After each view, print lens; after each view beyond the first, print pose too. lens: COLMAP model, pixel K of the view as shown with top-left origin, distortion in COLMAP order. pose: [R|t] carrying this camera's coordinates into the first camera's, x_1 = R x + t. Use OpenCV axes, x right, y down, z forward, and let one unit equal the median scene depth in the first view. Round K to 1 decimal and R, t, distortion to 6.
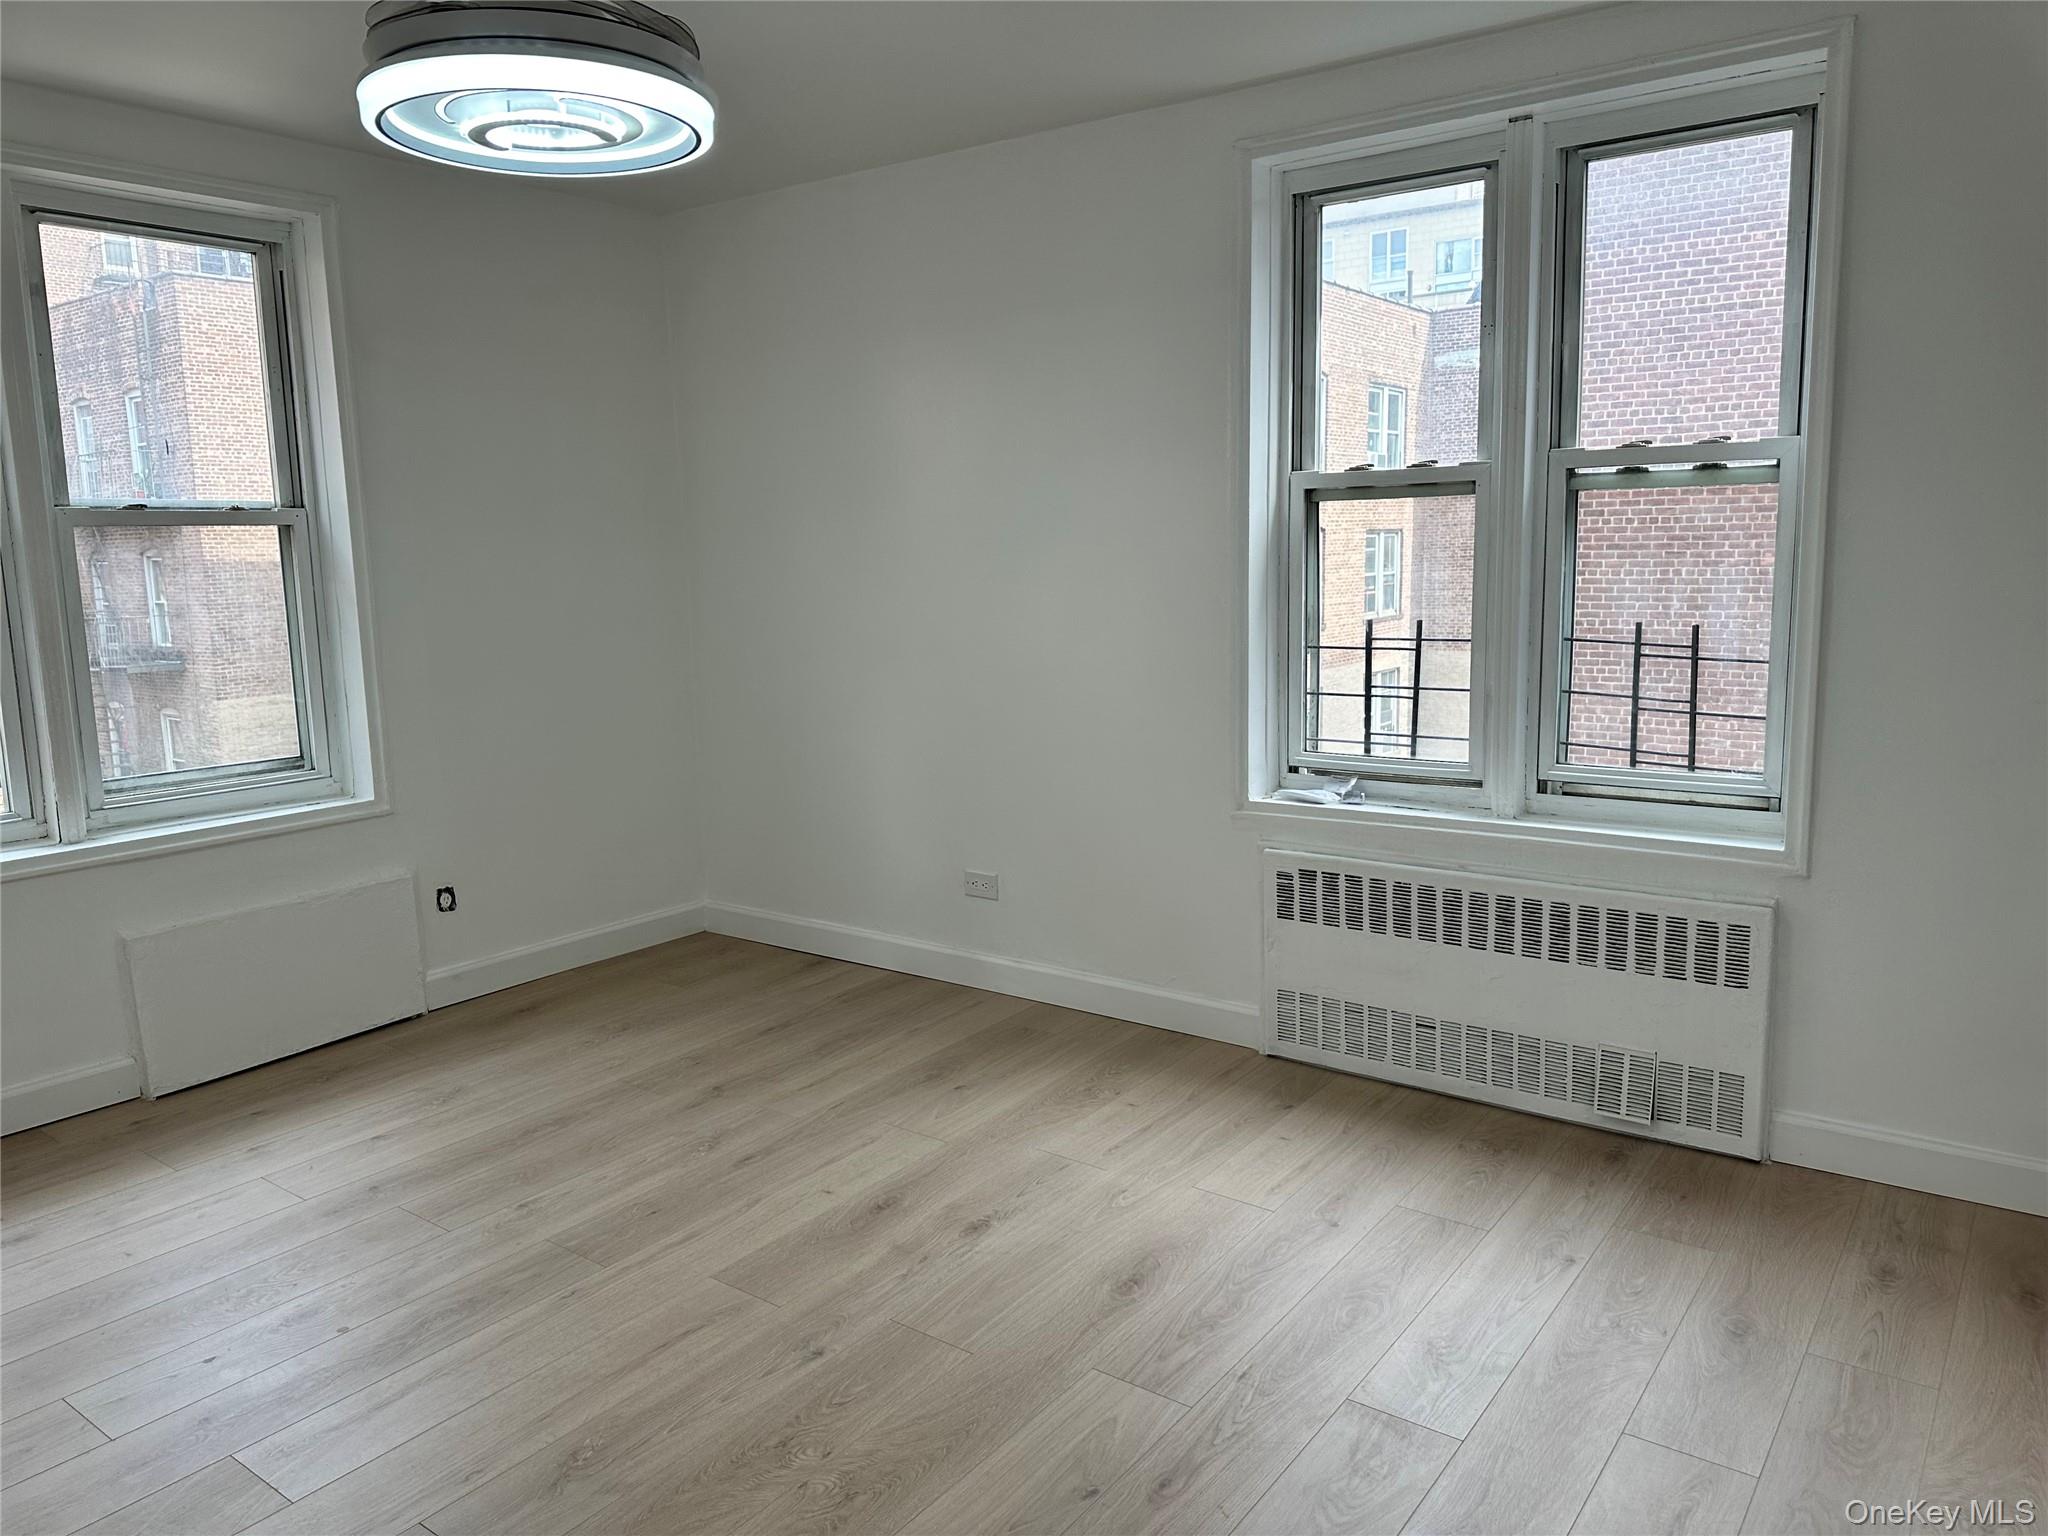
lens RADIAL K [[1421.6, 0, 1028.2], [0, 1421.6, 752.3], [0, 0, 1]] dist [0.078319, -0.109165]
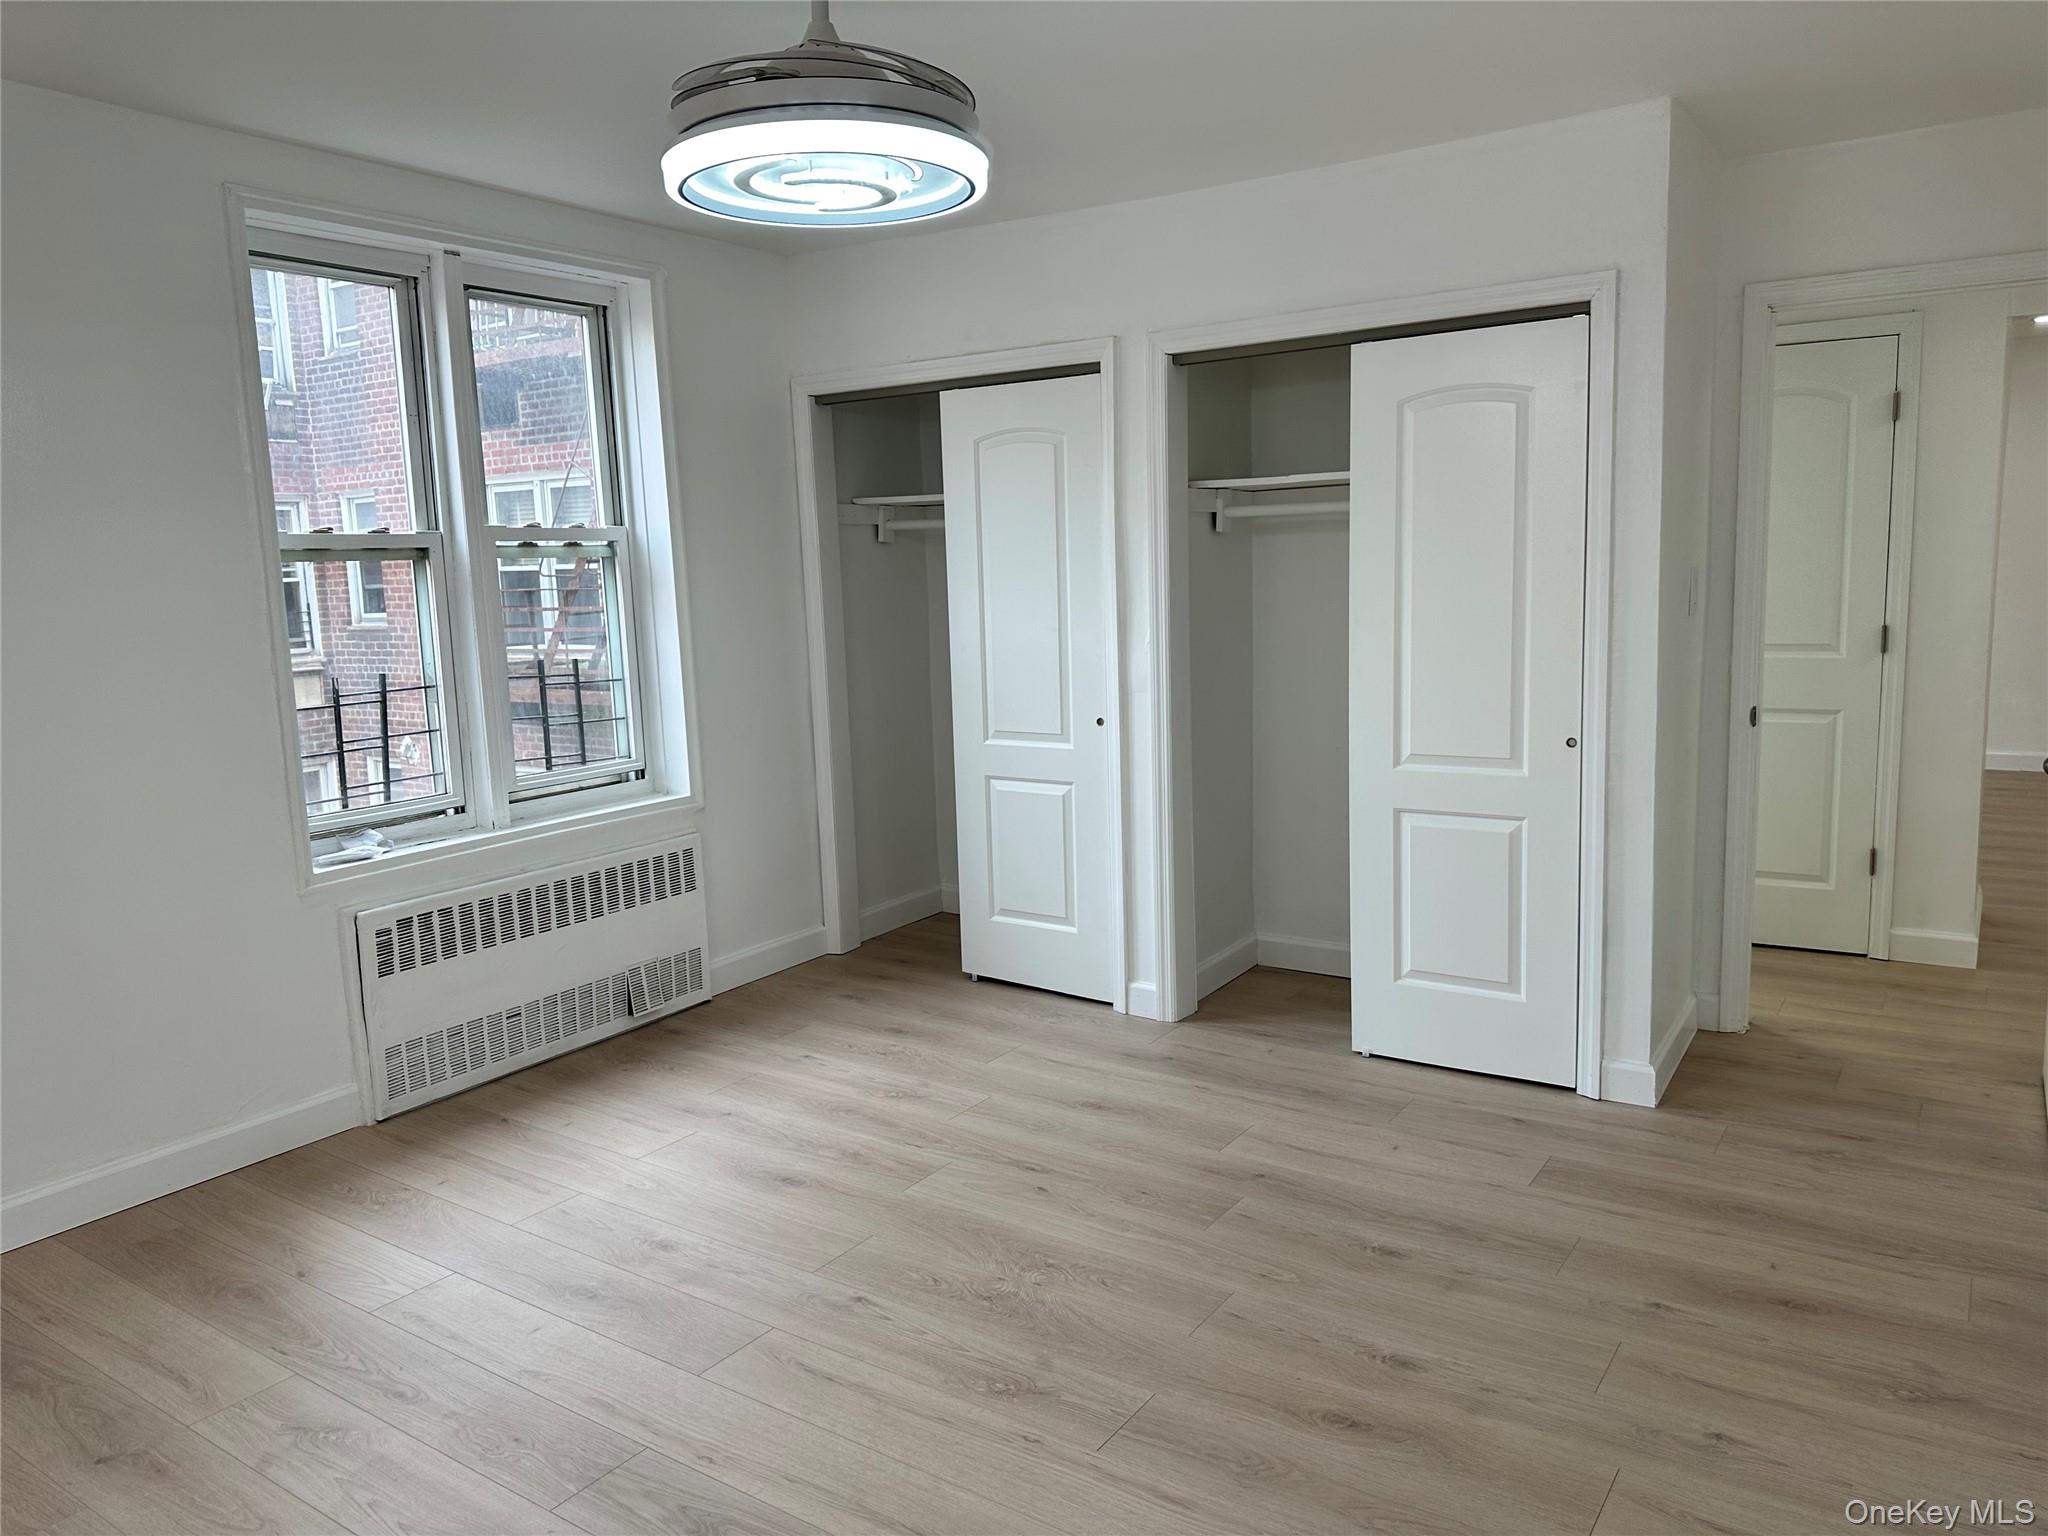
lens RADIAL K [[1415.8, 0, 1024.0], [0, 1415.8, 768.0], [0, 0, 1]] dist [0.157149, -0.296116]
pose [[-0.039628, -0.120419, 0.991932, -0.883033], [0.176806, 0.976202, 0.125573, -0.078677], [-0.983448, 0.180356, -0.017394, 0.589374]]
